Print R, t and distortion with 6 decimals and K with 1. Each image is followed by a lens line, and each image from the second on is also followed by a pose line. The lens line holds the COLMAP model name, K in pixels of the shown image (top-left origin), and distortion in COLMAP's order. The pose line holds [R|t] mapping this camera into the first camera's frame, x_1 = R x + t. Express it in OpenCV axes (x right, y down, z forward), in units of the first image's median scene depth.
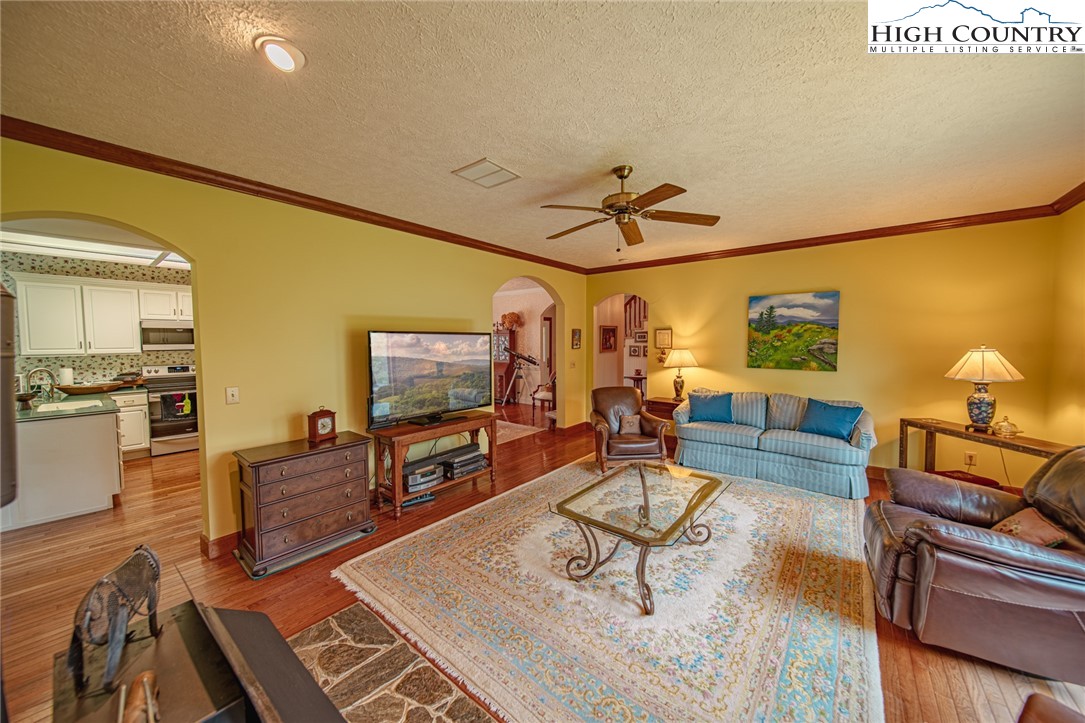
lens RADIAL K [[384.2, 0, 542.4], [0, 384.2, 360.5], [0, 0, 1]] dist [-0.001505, -0.000101]
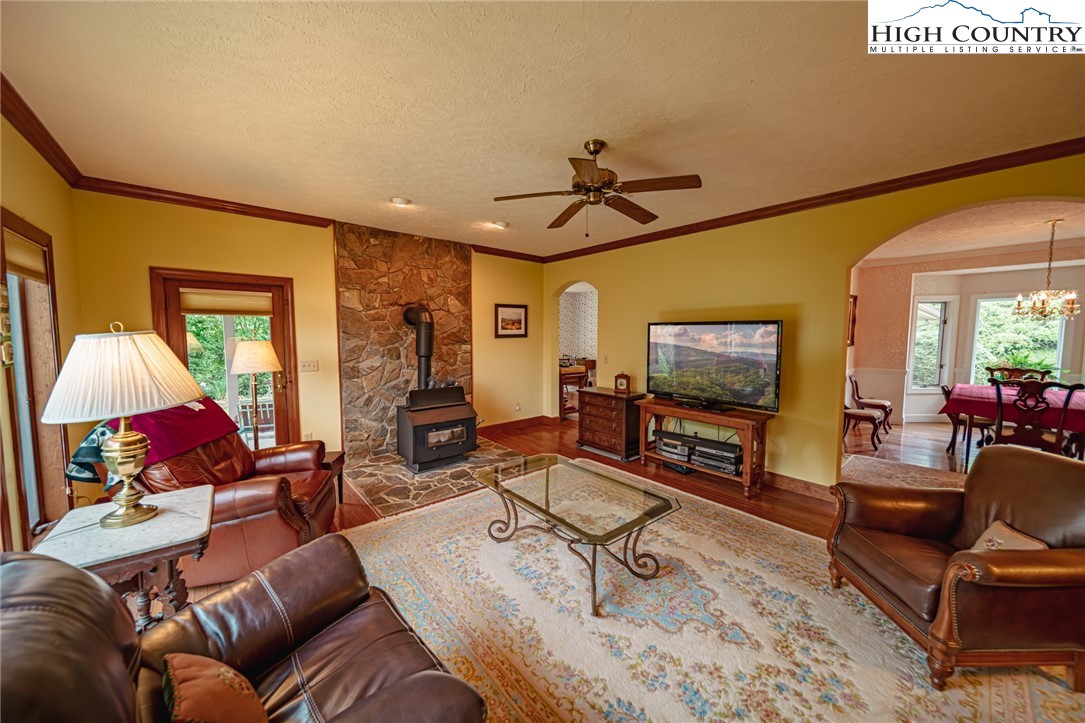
lens RADIAL K [[384.2, 0, 542.4], [0, 384.2, 360.5], [0, 0, 1]] dist [-0.001505, -0.000101]
pose [[-0.192317, 0.072202, -0.978673, 1.118967], [-0.054471, 0.994967, 0.084108, -0.046725], [0.979820, 0.069484, -0.187416, 1.024809]]
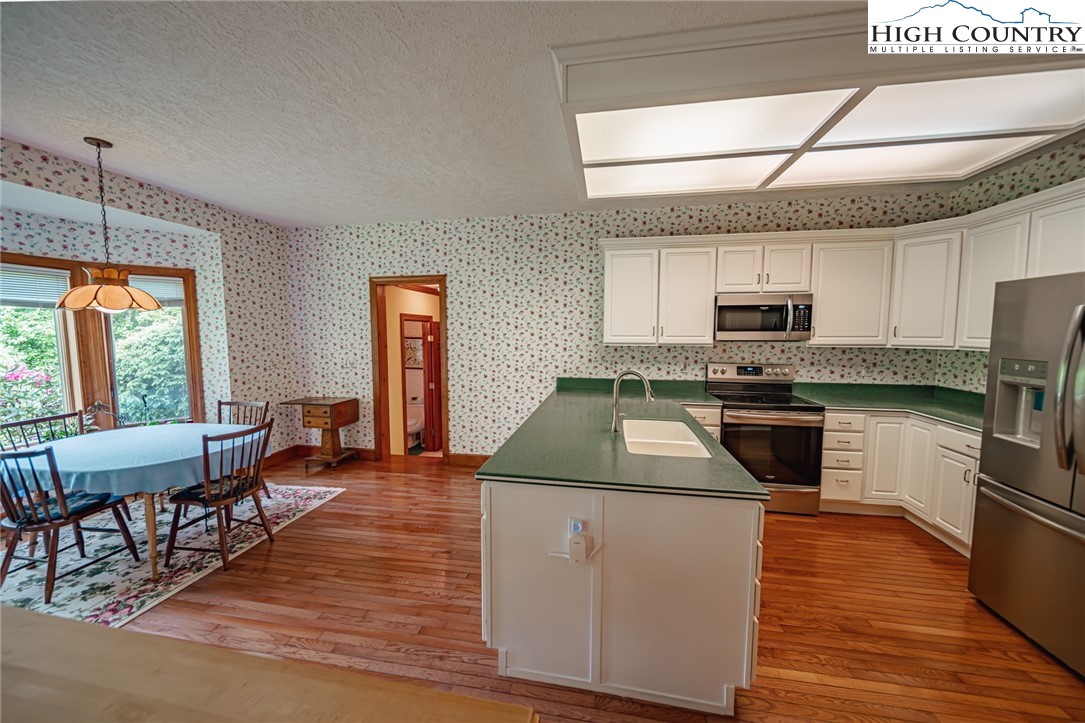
lens RADIAL K [[392.9, 0, 537.8], [0, 392.9, 360.6], [0, 0, 1]] dist [-0.001852, -0.000188]
pose [[0.477390, 0.072312, -0.875711, -0.536275], [-0.050734, 0.997214, 0.054688, -0.011563], [0.877226, 0.018321, 0.479728, 0.370156]]
